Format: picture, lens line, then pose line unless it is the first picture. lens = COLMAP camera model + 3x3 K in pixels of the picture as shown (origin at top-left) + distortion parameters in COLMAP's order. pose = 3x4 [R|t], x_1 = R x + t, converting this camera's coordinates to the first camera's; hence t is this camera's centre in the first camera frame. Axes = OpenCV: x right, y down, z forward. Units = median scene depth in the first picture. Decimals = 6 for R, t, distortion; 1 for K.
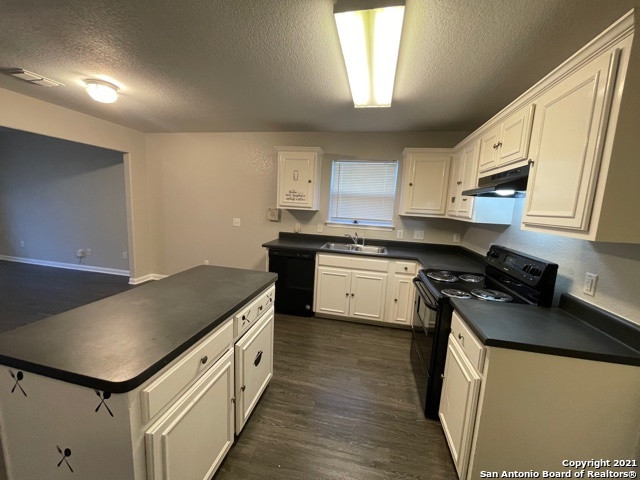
lens RADIAL K [[257.1, 0, 318.3], [0, 257.1, 242.6], [0, 0, 1]] dist [-0.001892, -0.000251]
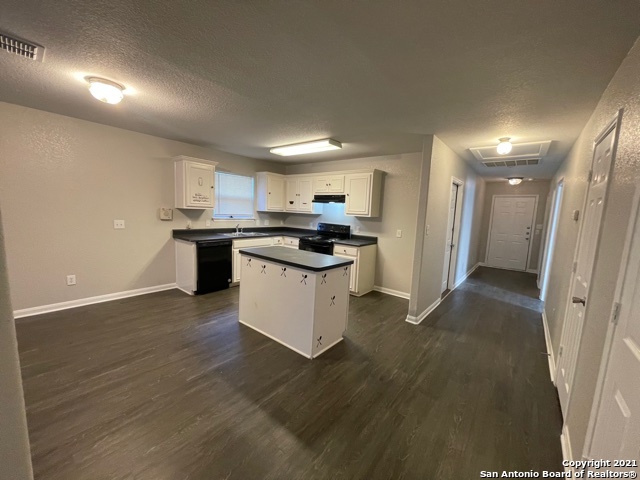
lens RADIAL K [[257.1, 0, 318.3], [0, 257.1, 242.6], [0, 0, 1]] dist [-0.001892, -0.000251]
pose [[0.454931, -0.139137, 0.879590, -0.989654], [0.109513, 0.988963, 0.099798, -0.032681], [-0.883767, 0.050925, 0.465147, -0.069150]]
